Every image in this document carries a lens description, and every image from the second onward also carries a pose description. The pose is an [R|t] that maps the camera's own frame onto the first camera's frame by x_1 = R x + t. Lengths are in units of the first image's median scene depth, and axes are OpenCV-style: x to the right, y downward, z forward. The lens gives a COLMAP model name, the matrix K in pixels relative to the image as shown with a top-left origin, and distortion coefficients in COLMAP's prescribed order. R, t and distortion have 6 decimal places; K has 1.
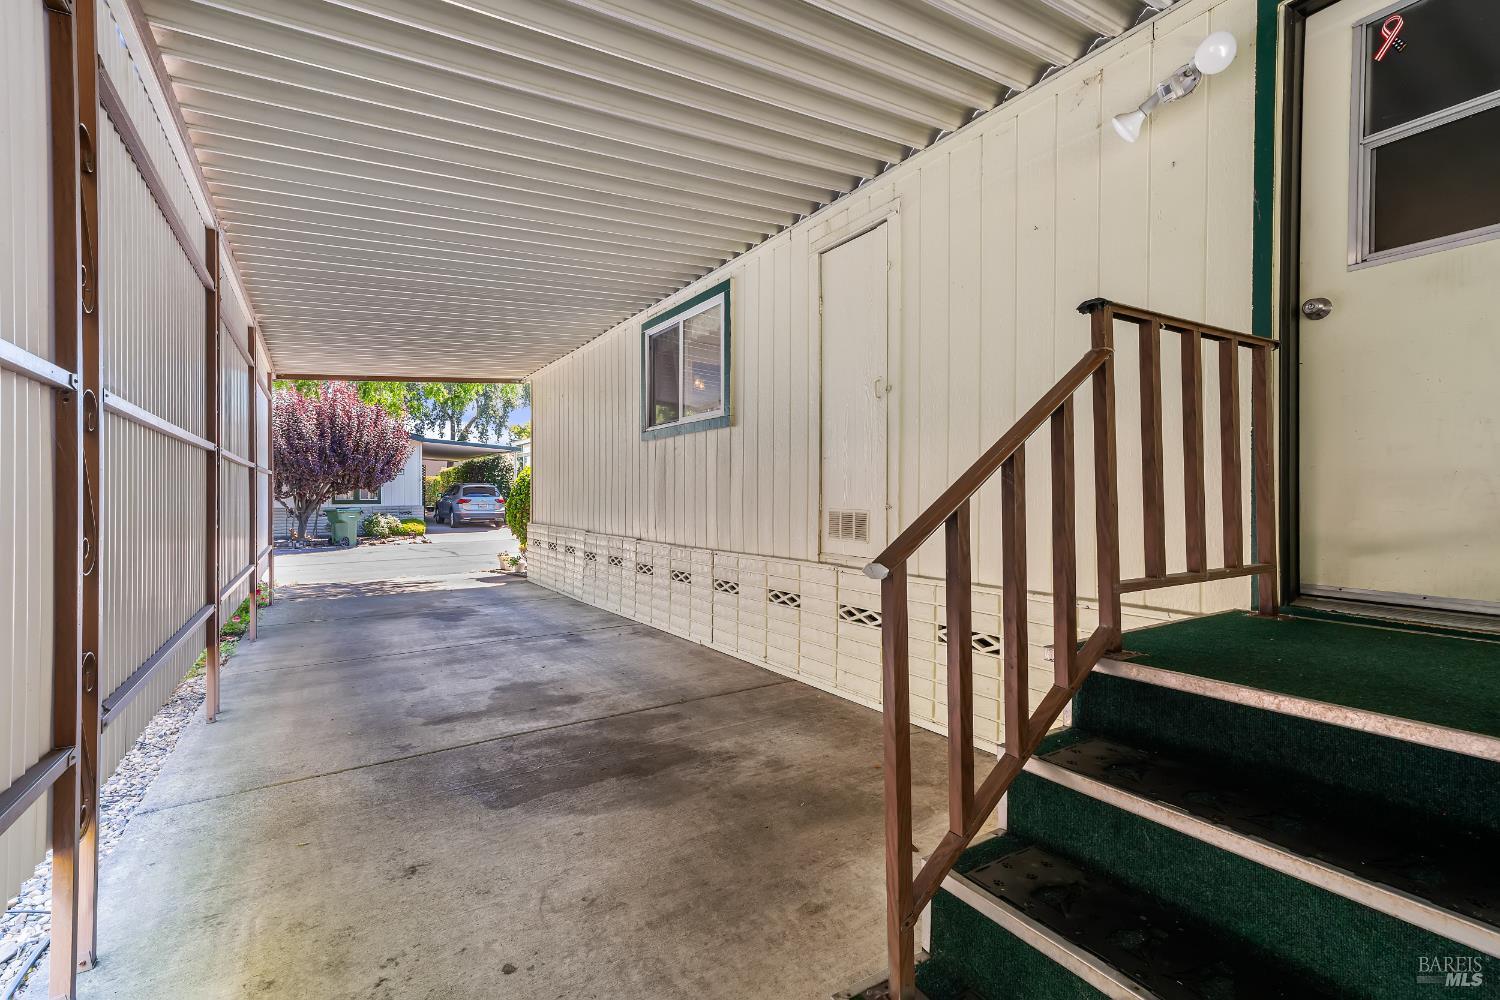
lens RADIAL K [[674.2, 0, 756.2], [0, 674.2, 493.7], [0, 0, 1]] dist [0.014323, 0.002269]
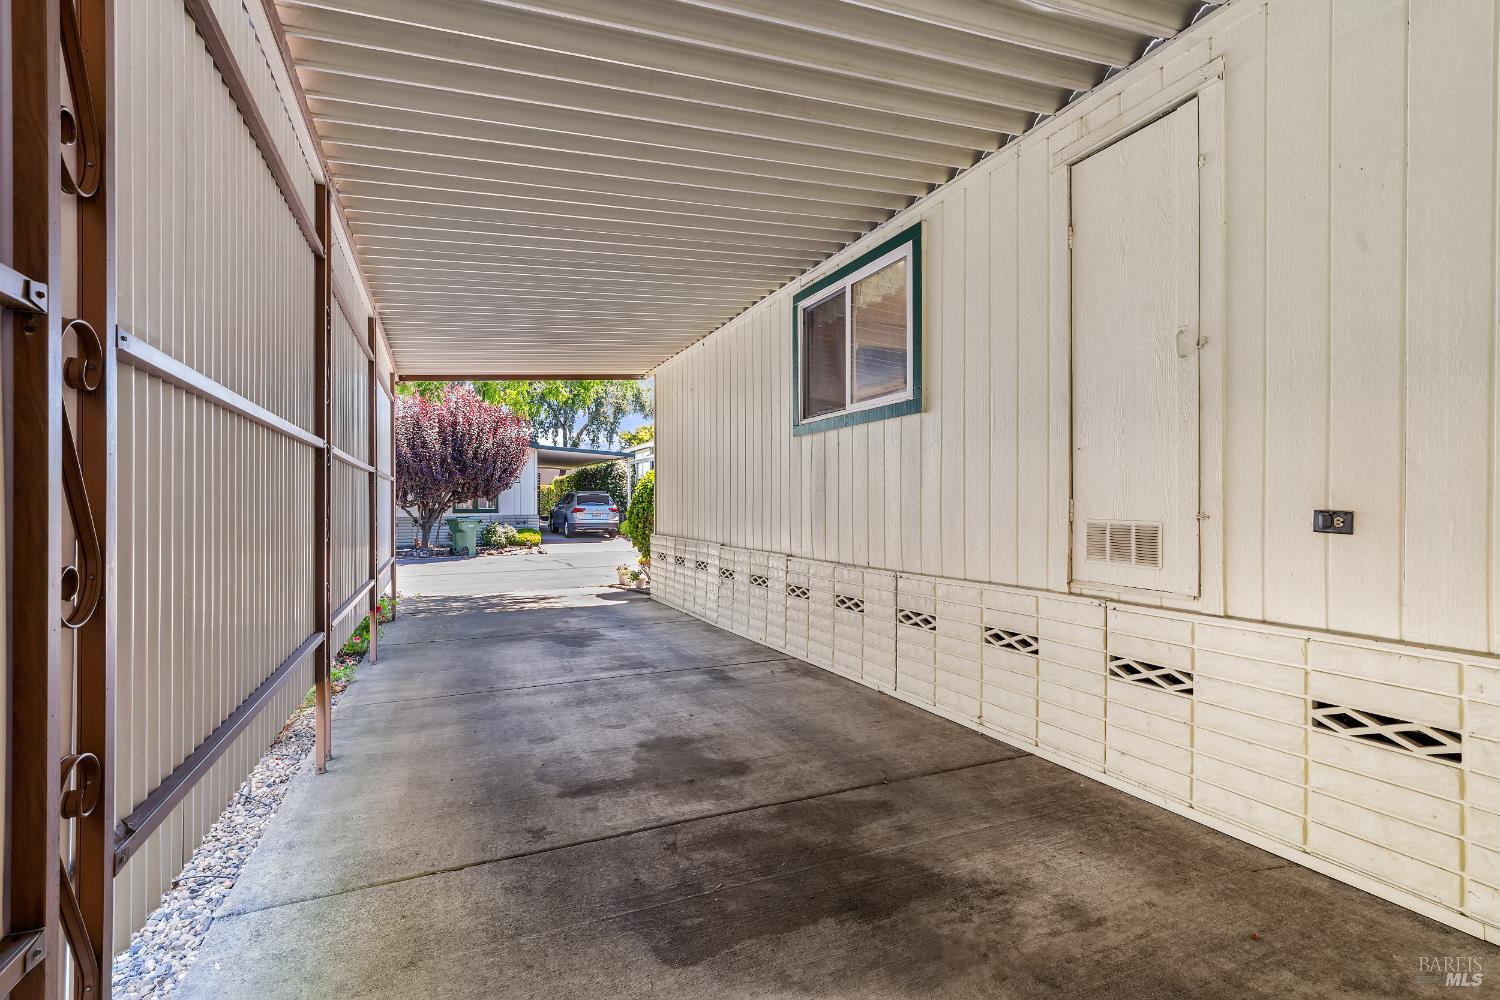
lens RADIAL K [[722.4, 0, 752.0], [0, 722.4, 500.9], [0, 0, 1]] dist [0.005112, -0.000552]
pose [[0.986075, -0.002166, -0.166288, -0.109684], [0.001828, 0.999996, -0.002189, 0.003891], [0.166292, 0.001855, 0.986075, 0.179988]]
